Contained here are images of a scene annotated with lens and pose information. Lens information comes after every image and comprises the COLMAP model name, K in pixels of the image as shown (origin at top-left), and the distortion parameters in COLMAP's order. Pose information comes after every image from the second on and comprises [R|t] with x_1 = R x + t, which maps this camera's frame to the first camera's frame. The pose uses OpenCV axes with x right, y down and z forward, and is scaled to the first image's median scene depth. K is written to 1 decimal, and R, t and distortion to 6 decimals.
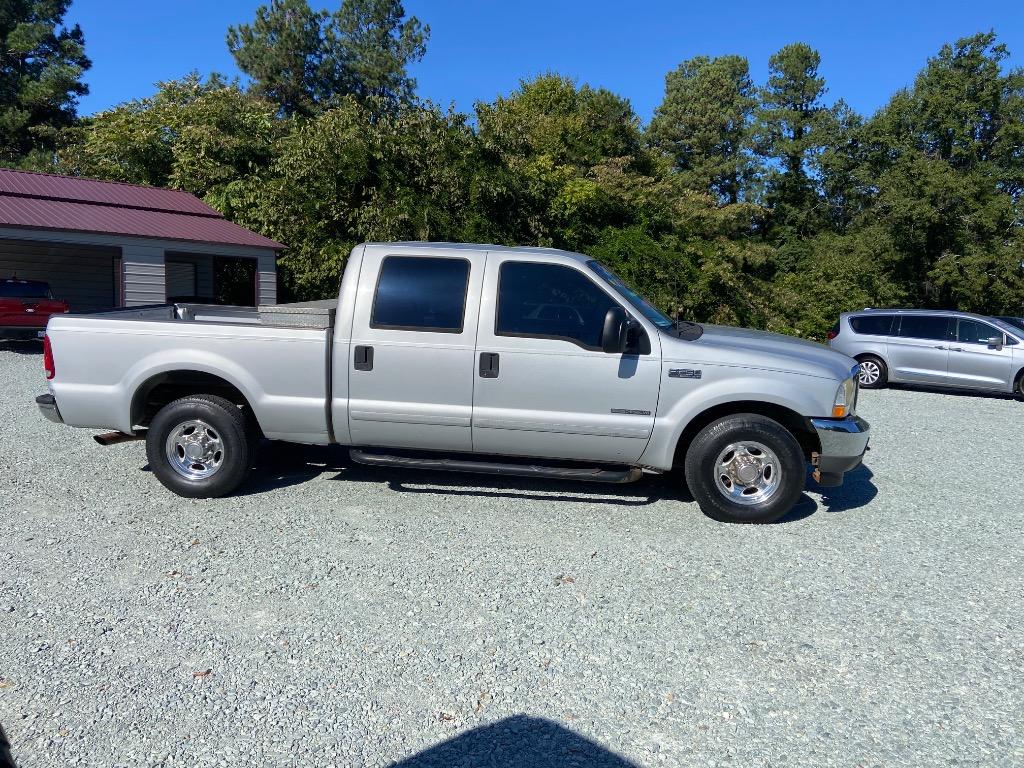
lens RADIAL K [[769.4, 0, 512.0], [0, 769.4, 384.0], [0, 0, 1]] dist [0.095532, -0.112710]
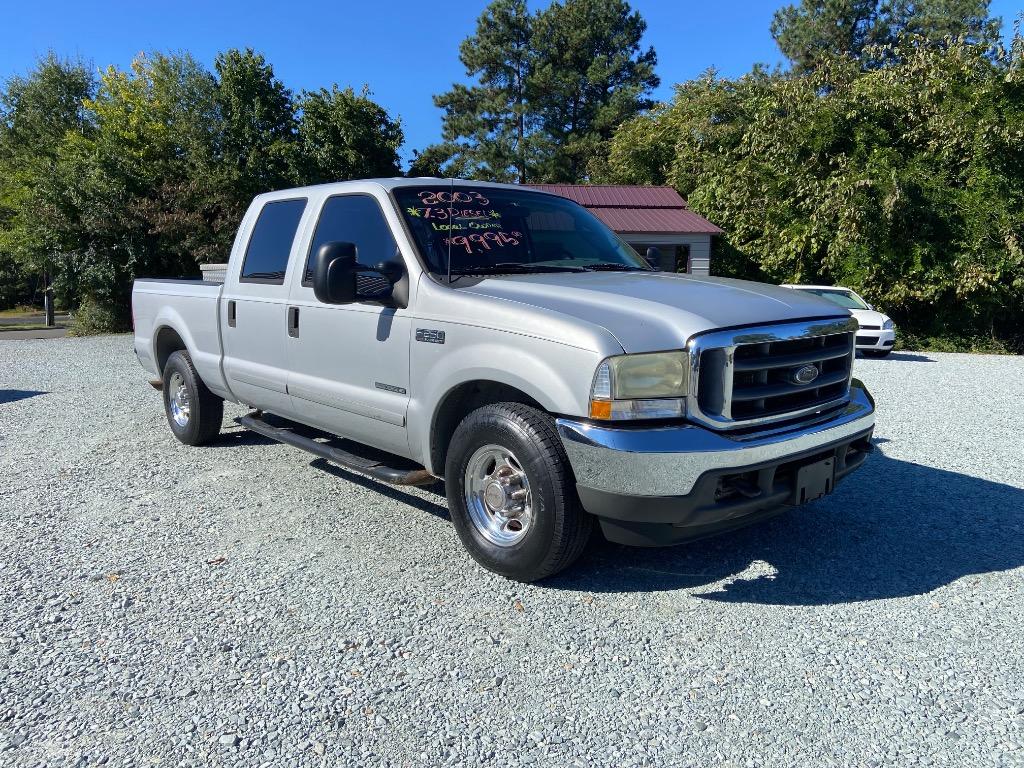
lens RADIAL K [[768.9, 0, 508.5], [0, 768.9, 382.5], [0, 0, 1]] dist [0.119563, -0.124770]
pose [[0.742820, 0.061631, -0.666649, 0.143576], [-0.060534, 0.997858, 0.024801, 0.001287], [0.666749, 0.021932, 0.744959, 0.106195]]
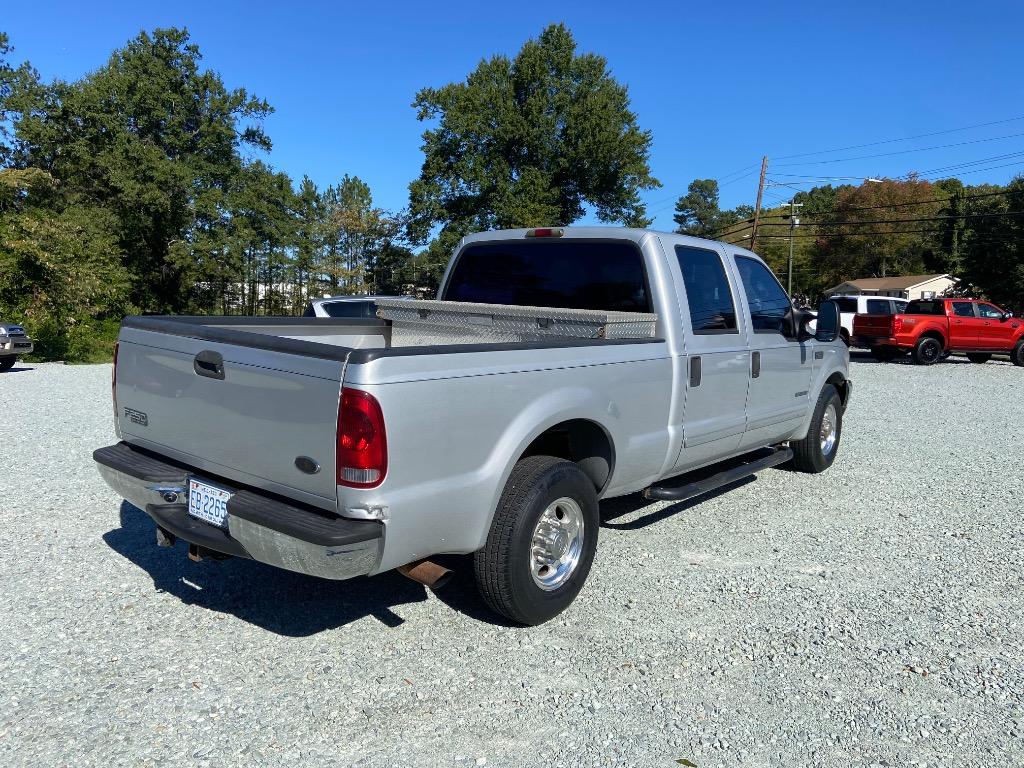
lens RADIAL K [[769.4, 0, 512.0], [0, 769.4, 384.0], [0, 0, 1]] dist [0.095532, -0.112710]
pose [[0.551771, -0.113064, 0.826296, -0.200838], [0.095006, 0.992840, 0.072411, -0.020054], [-0.828567, 0.038549, 0.558562, 0.143661]]
